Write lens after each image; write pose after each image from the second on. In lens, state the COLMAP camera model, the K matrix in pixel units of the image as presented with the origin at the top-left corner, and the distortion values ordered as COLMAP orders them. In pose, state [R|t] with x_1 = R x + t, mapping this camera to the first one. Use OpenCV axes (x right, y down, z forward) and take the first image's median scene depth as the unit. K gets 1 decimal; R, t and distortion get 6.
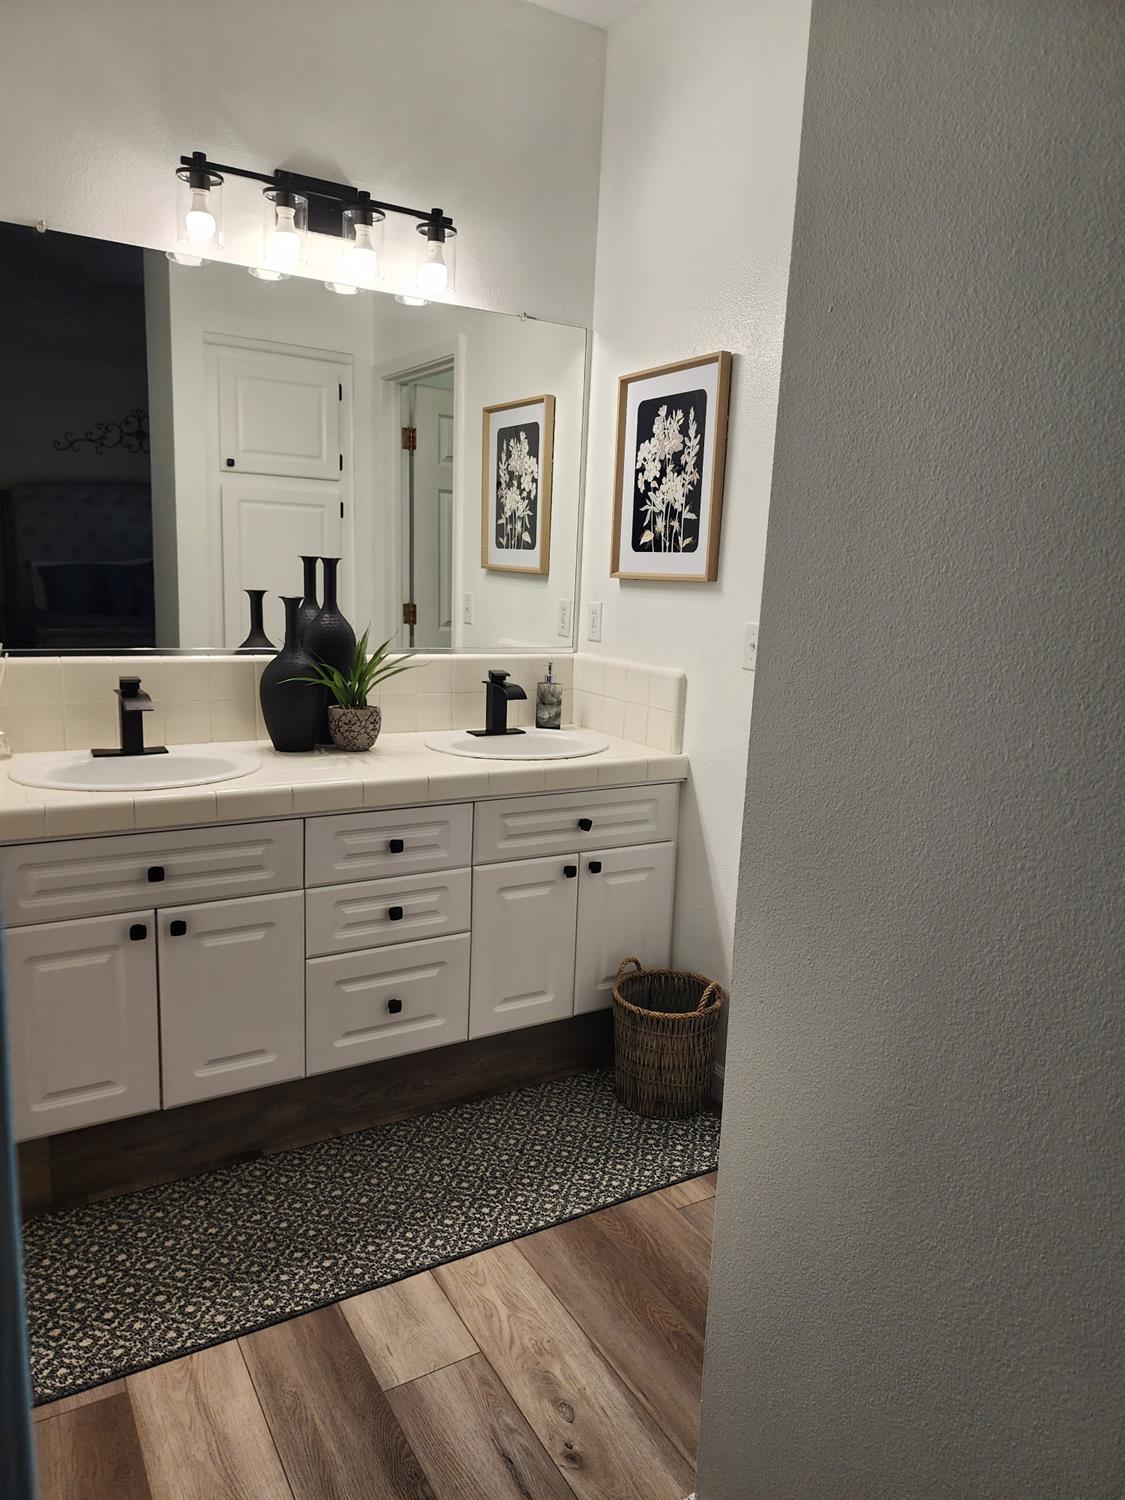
lens RADIAL K [[1013.1, 0, 565.6], [0, 1013.1, 747.6], [0, 0, 1]] dist [0.070194, -0.057066]
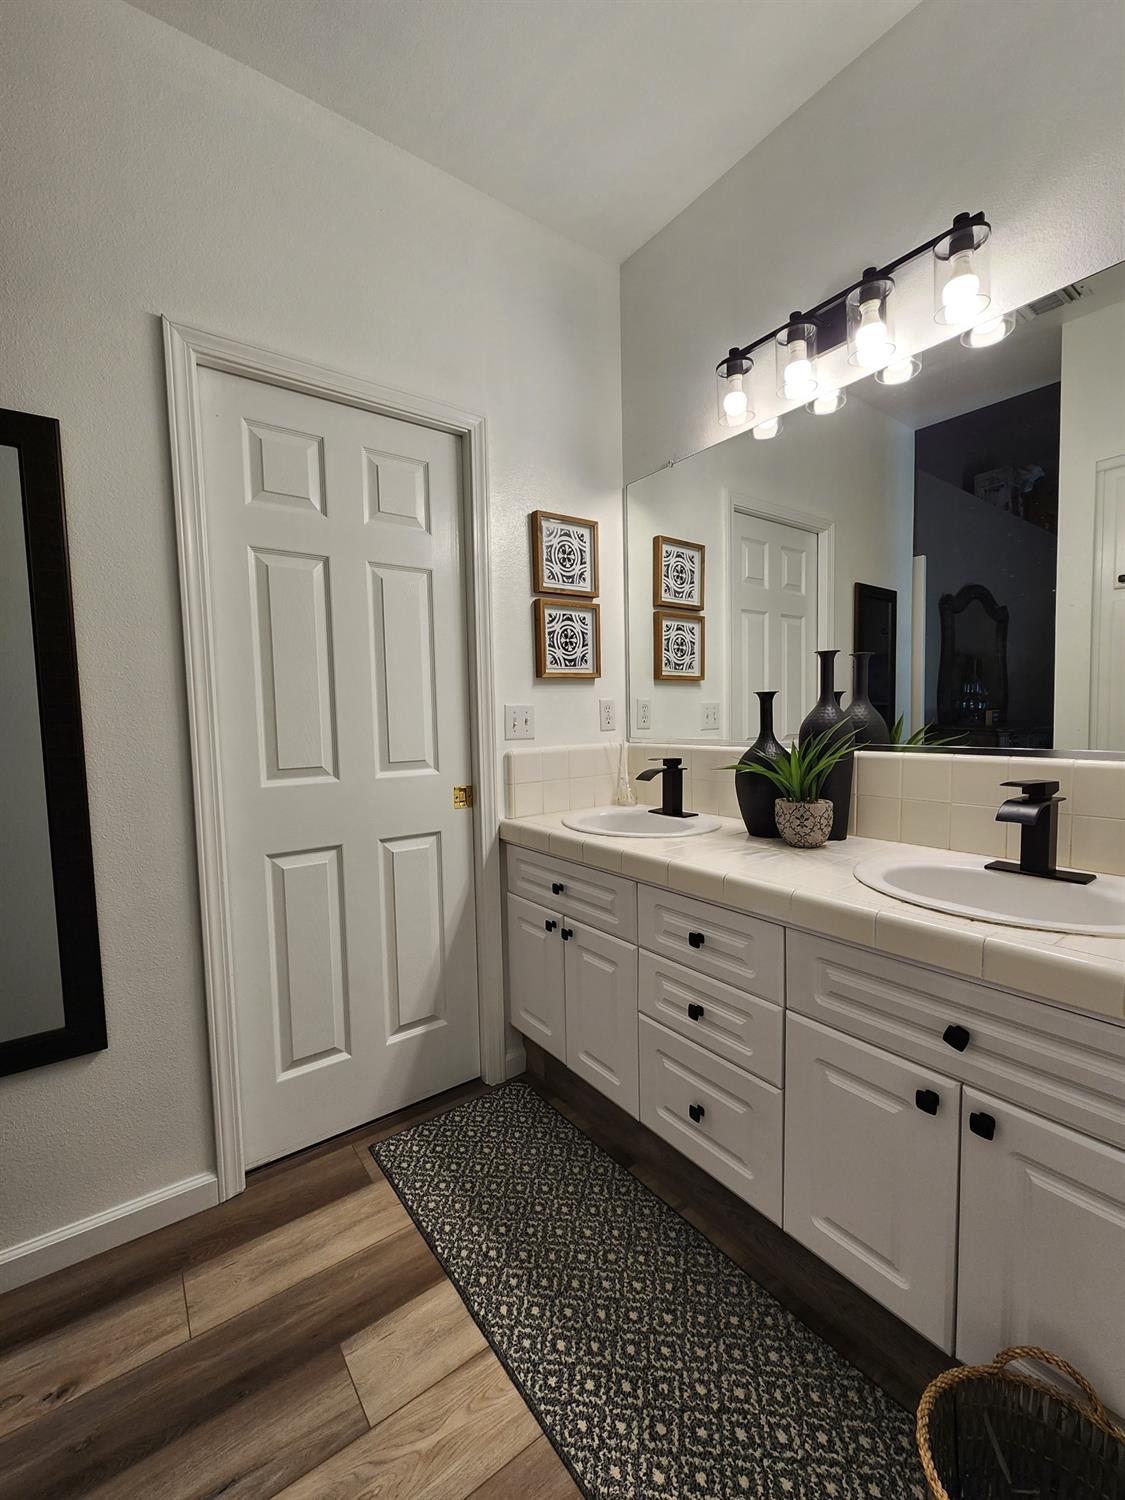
lens RADIAL K [[614.9, 0, 562.6], [0, 614.9, 761.7], [0, 0, 1]] dist [0.000236, -0.002293]
pose [[0.103513, 0.029033, -0.994204, 0.403746], [-0.168007, 0.985721, 0.011293, -0.054035], [0.980336, 0.165865, 0.106913, 0.836439]]
